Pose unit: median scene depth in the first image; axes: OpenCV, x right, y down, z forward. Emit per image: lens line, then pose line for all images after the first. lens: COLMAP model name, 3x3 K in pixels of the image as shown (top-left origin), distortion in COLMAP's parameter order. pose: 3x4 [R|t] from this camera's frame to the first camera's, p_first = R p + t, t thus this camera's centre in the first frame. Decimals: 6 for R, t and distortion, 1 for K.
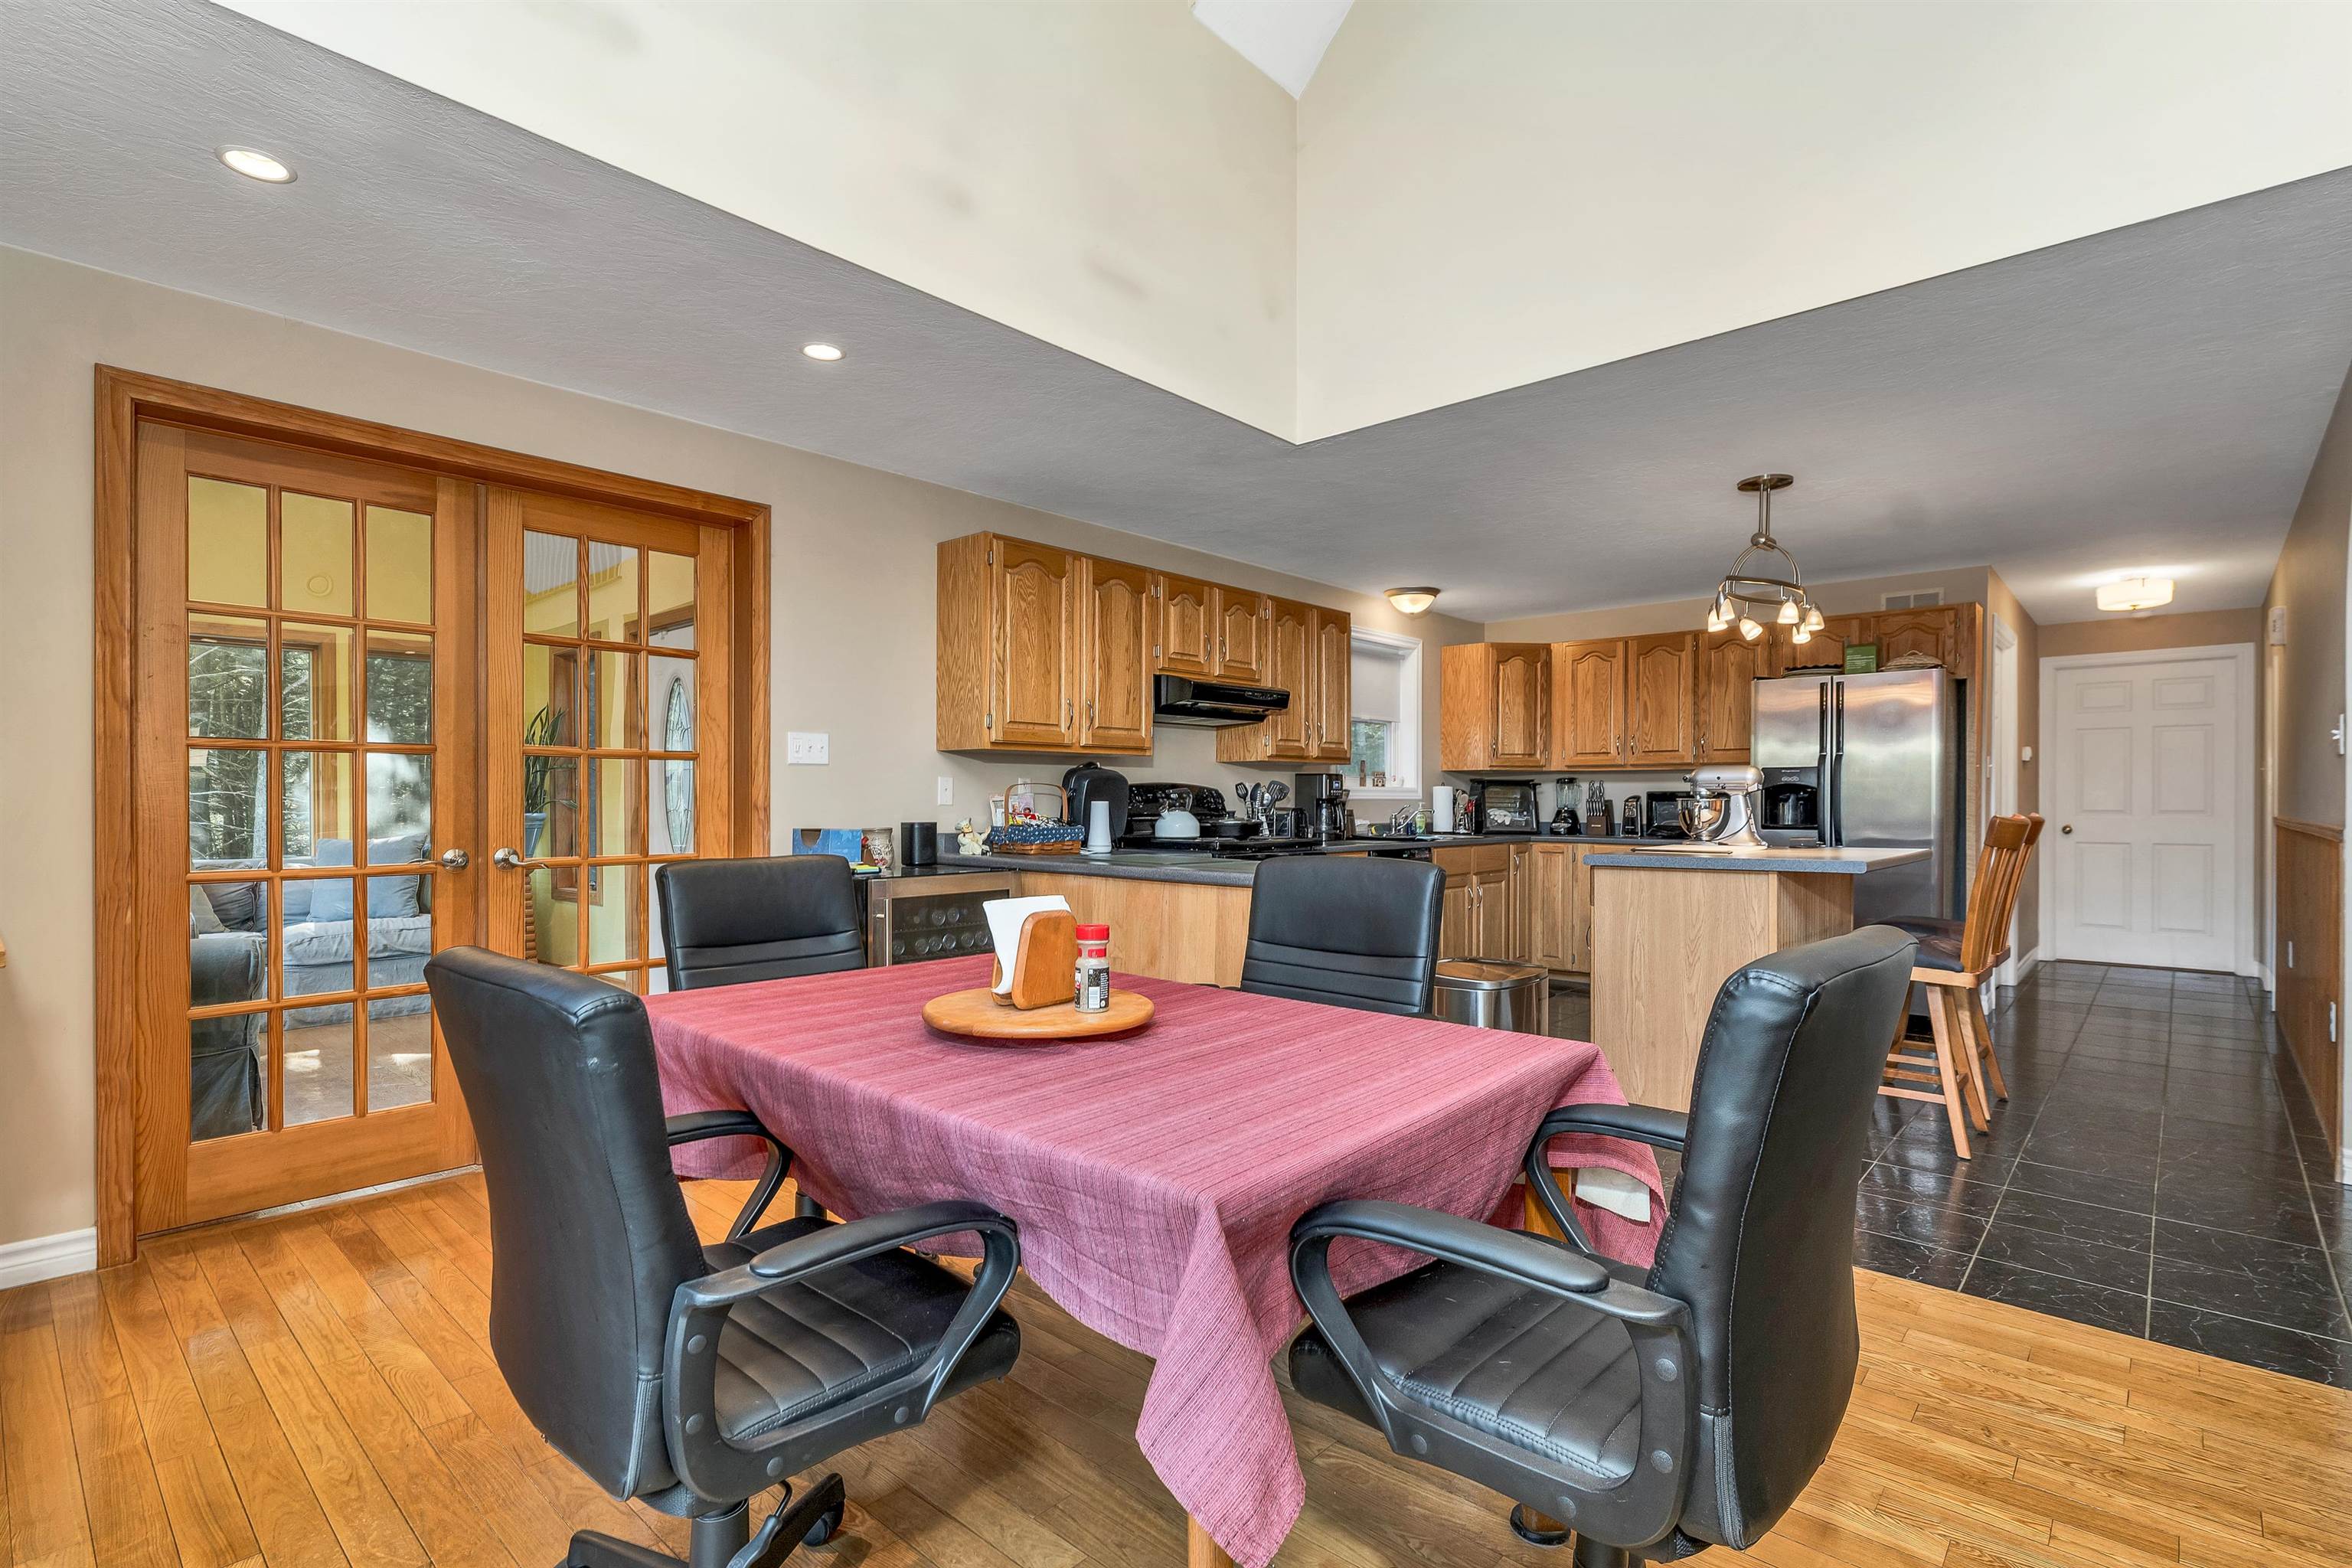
lens RADIAL K [[1105.0, 0, 1161.1], [0, 1105.0, 800.2], [0, 0, 1]] dist [0.002464, 0.000246]
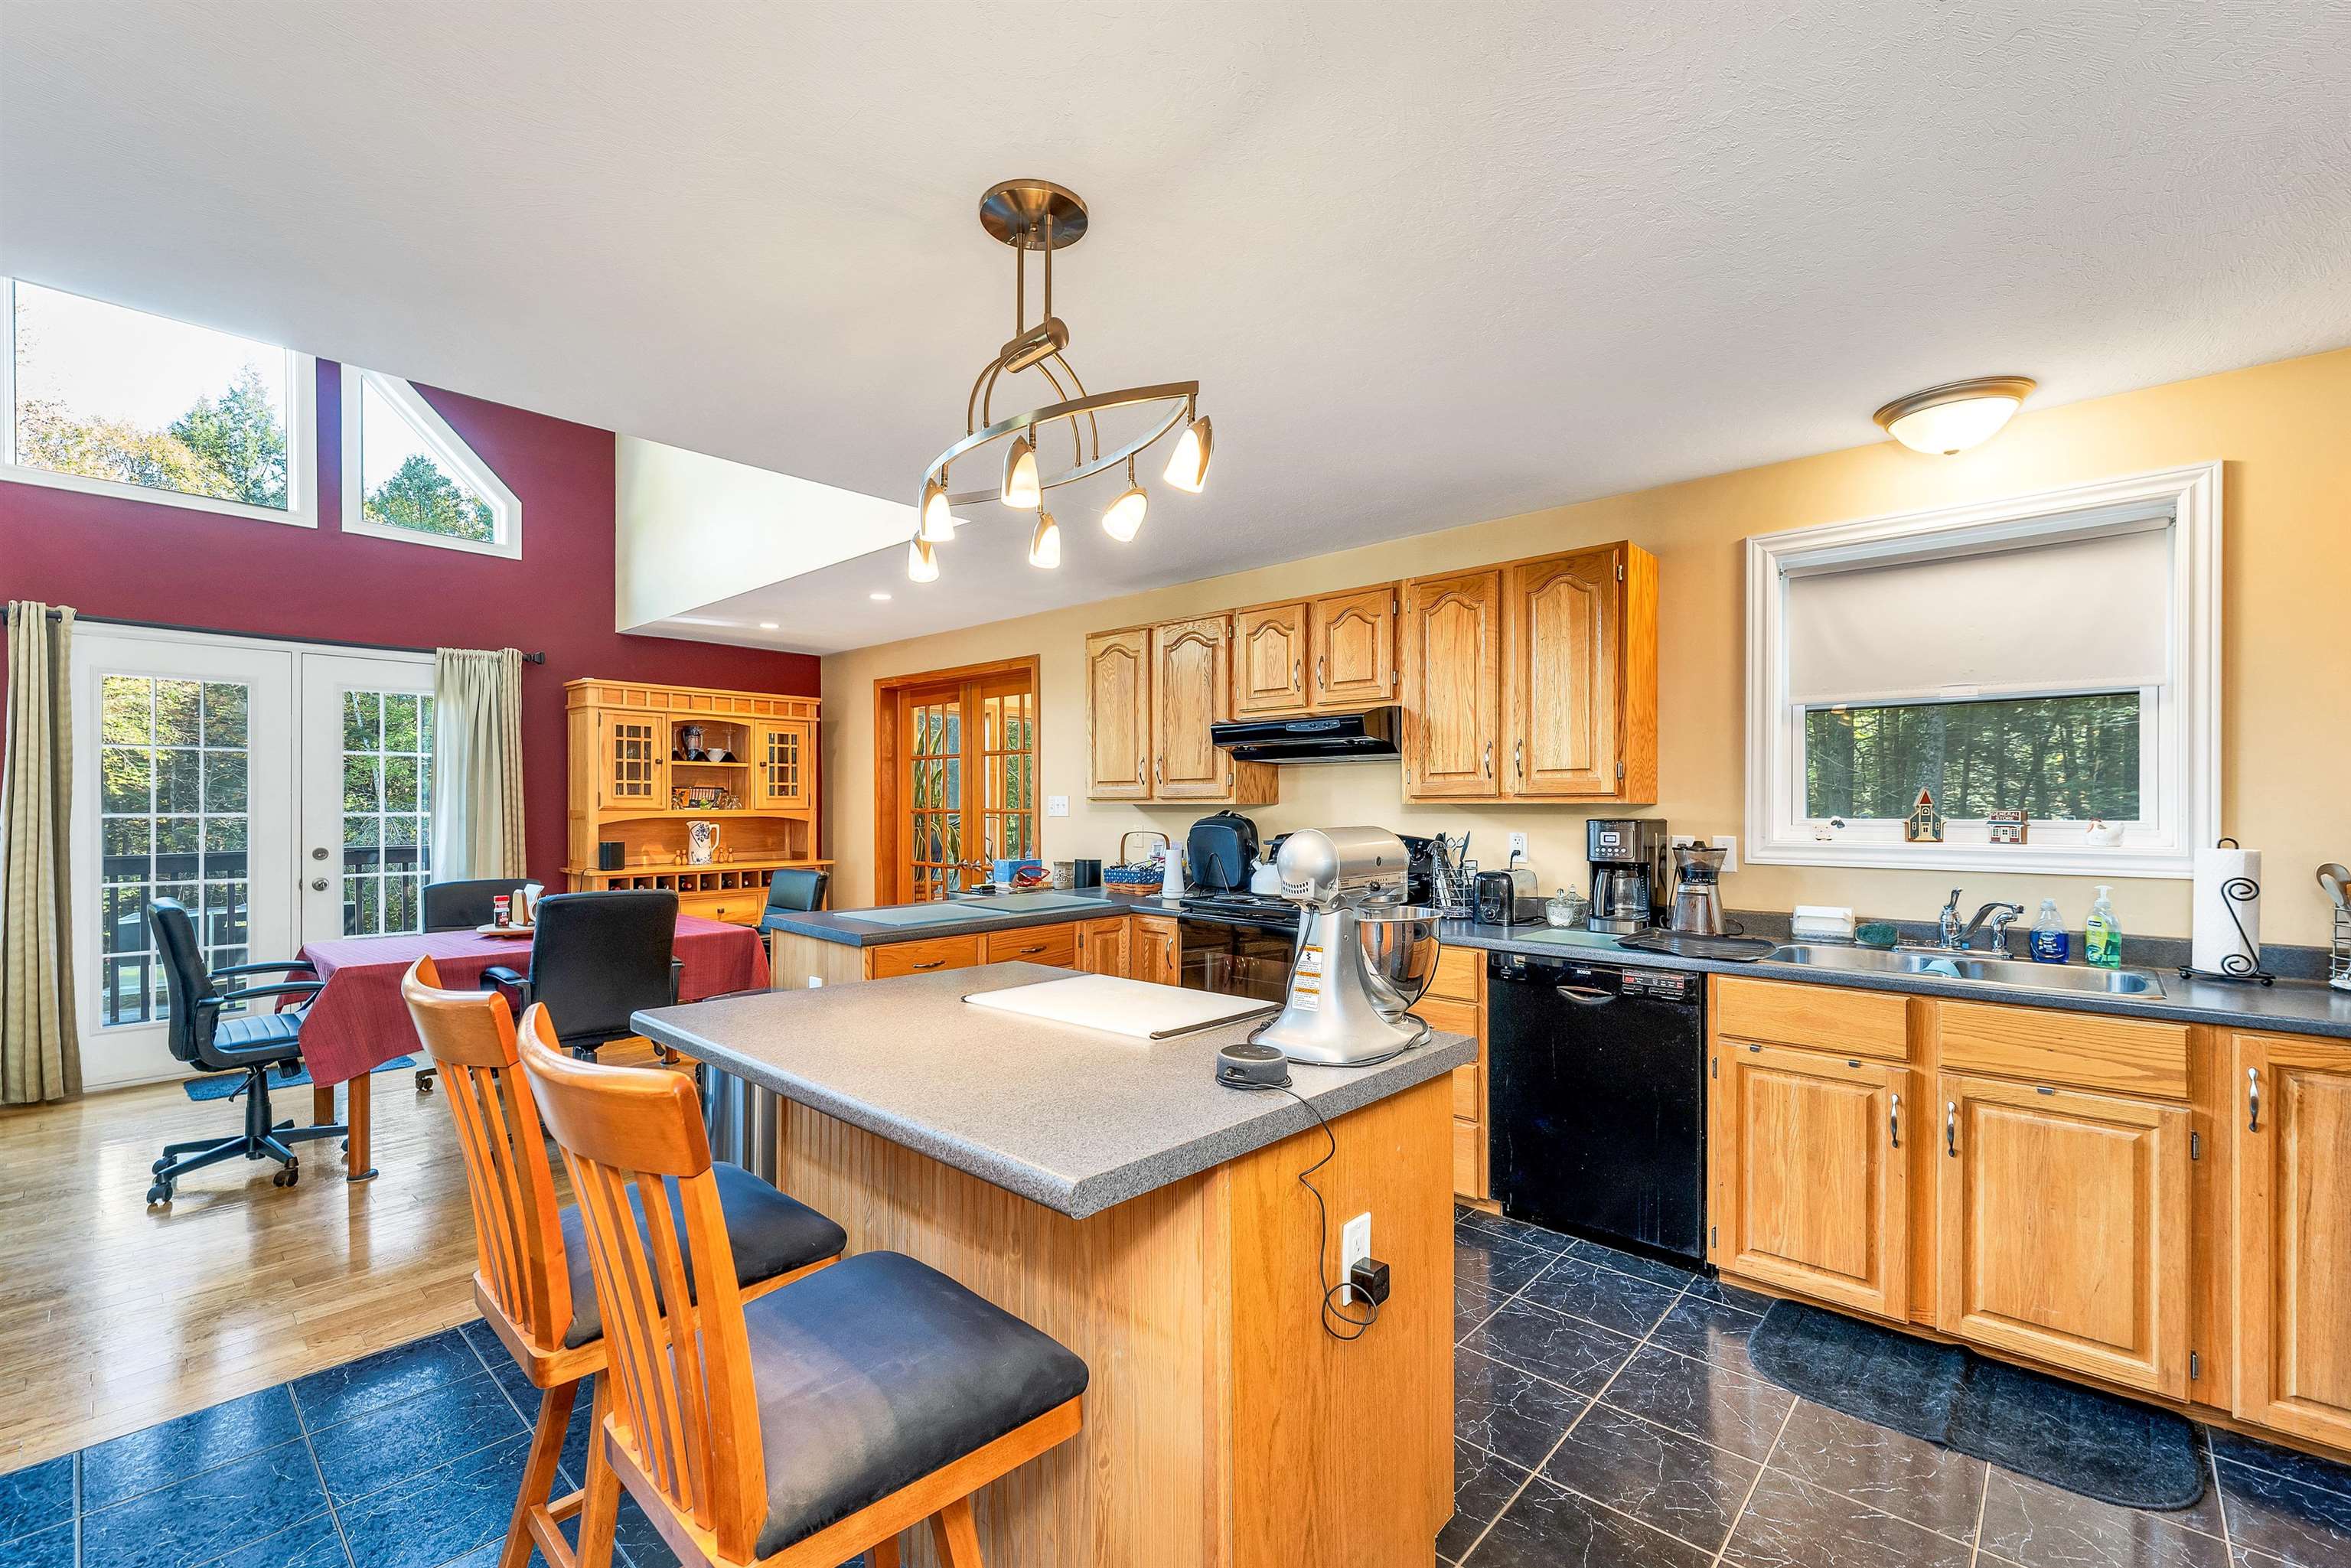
lens RADIAL K [[990.4, 0, 1162.5], [0, 990.4, 804.5], [0, 0, 1]] dist [0.001838, 0.000346]
pose [[-0.000227, 0.001432, -0.999999, 0.732140], [0.001493, 0.999998, 0.001432, -0.035581], [0.999999, -0.001493, -0.000230, 0.810326]]
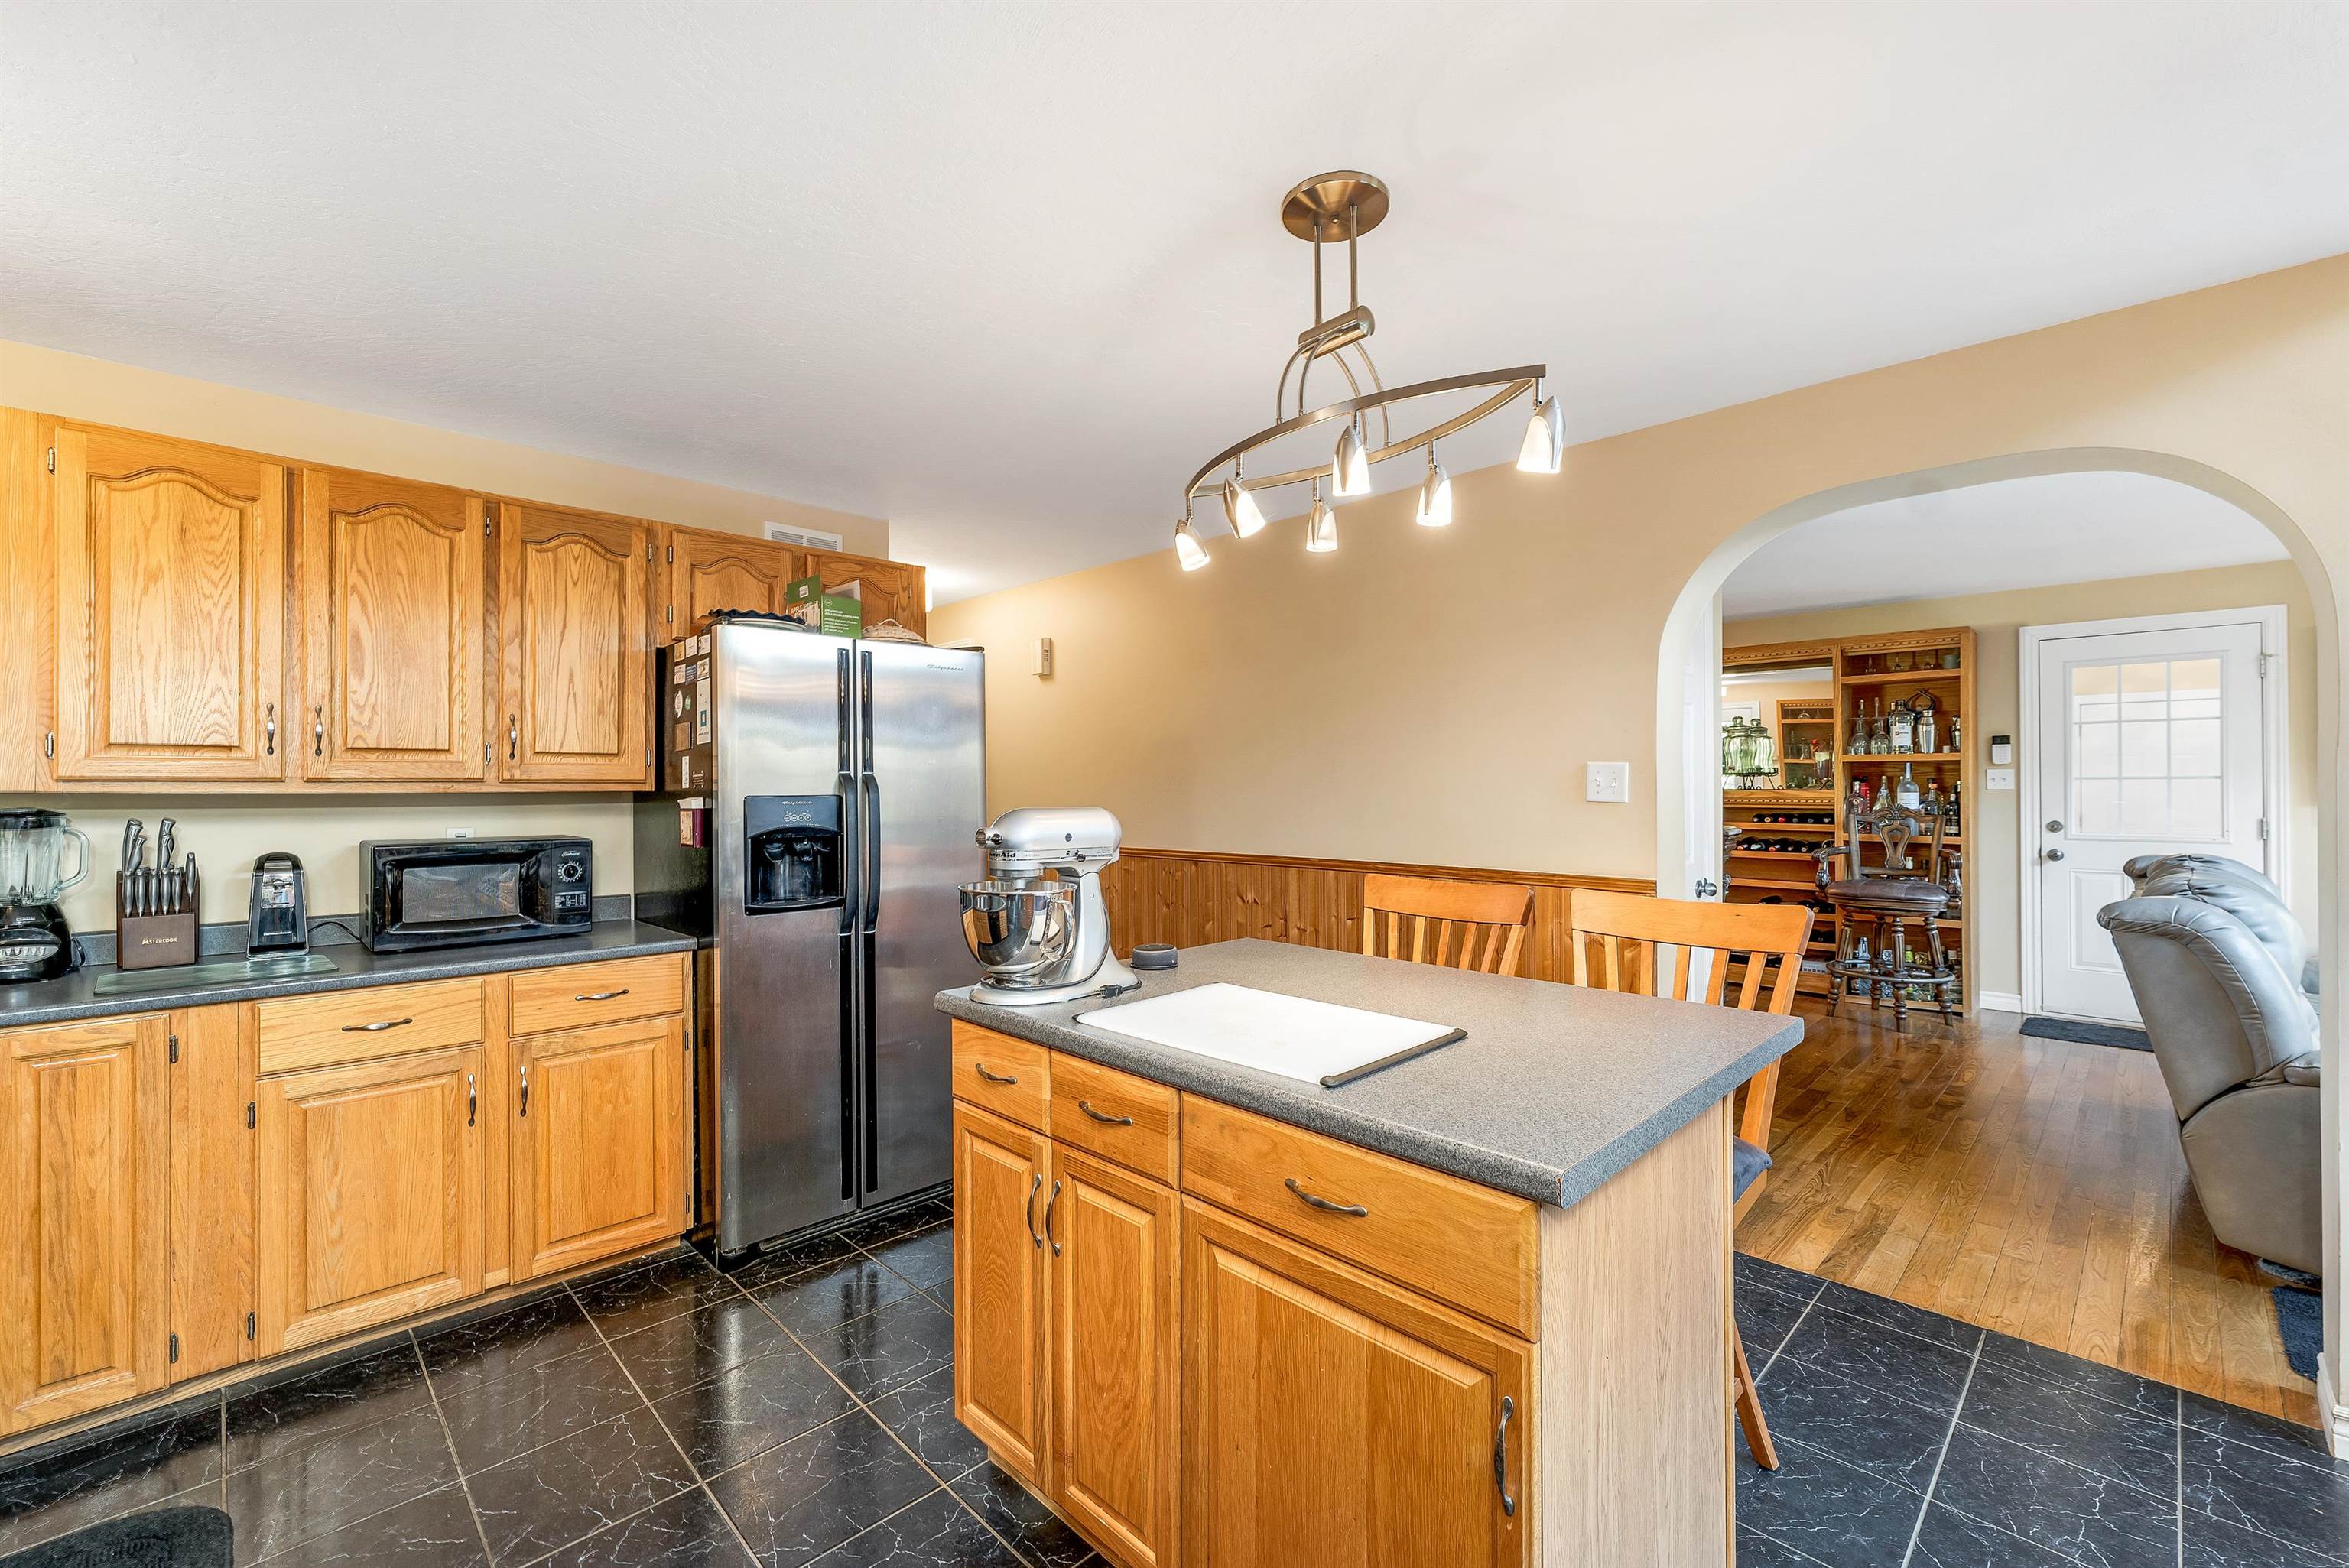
lens RADIAL K [[975.5, 0, 1164.2], [0, 975.5, 783.4], [0, 0, 1]] dist [0.001835, 0.000513]
pose [[0.054864, 0.001363, 0.998493, 0.103948], [0.004213, 0.999990, -0.001596, -0.034983], [-0.998485, 0.004294, 0.054858, 0.809941]]
